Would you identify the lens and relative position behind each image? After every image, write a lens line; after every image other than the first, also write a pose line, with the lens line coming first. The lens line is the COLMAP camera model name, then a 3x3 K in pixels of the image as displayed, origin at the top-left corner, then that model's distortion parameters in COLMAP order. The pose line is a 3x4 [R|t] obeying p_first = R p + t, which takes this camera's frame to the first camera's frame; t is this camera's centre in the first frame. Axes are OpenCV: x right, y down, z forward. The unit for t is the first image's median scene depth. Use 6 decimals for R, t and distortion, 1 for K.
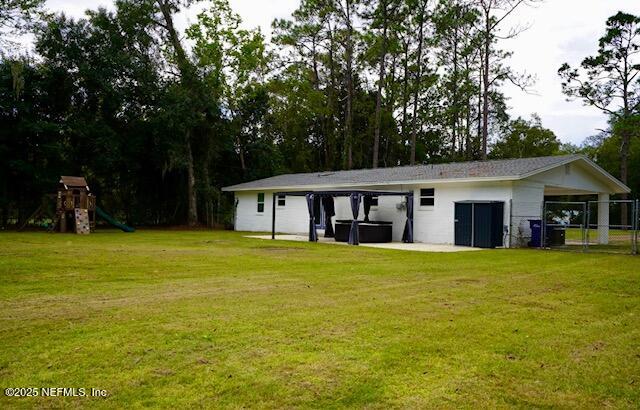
lens RADIAL K [[496.5, 0, 277.2], [0, 496.5, 204.2], [0, 0, 1]] dist [-0.004120, -0.000459]
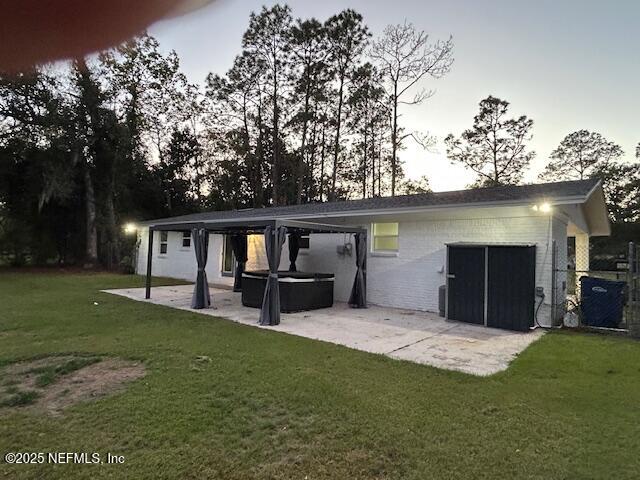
lens RADIAL K [[359.7, 0, 320.0], [0, 359.7, 240.0], [0, 0, 1]] dist [0.000156, -0.000237]
pose [[0.965375, 0.016793, 0.260324, 0.038460], [-0.012834, 0.999775, -0.016898, -0.000027], [-0.260549, 0.012971, 0.965374, 0.225697]]
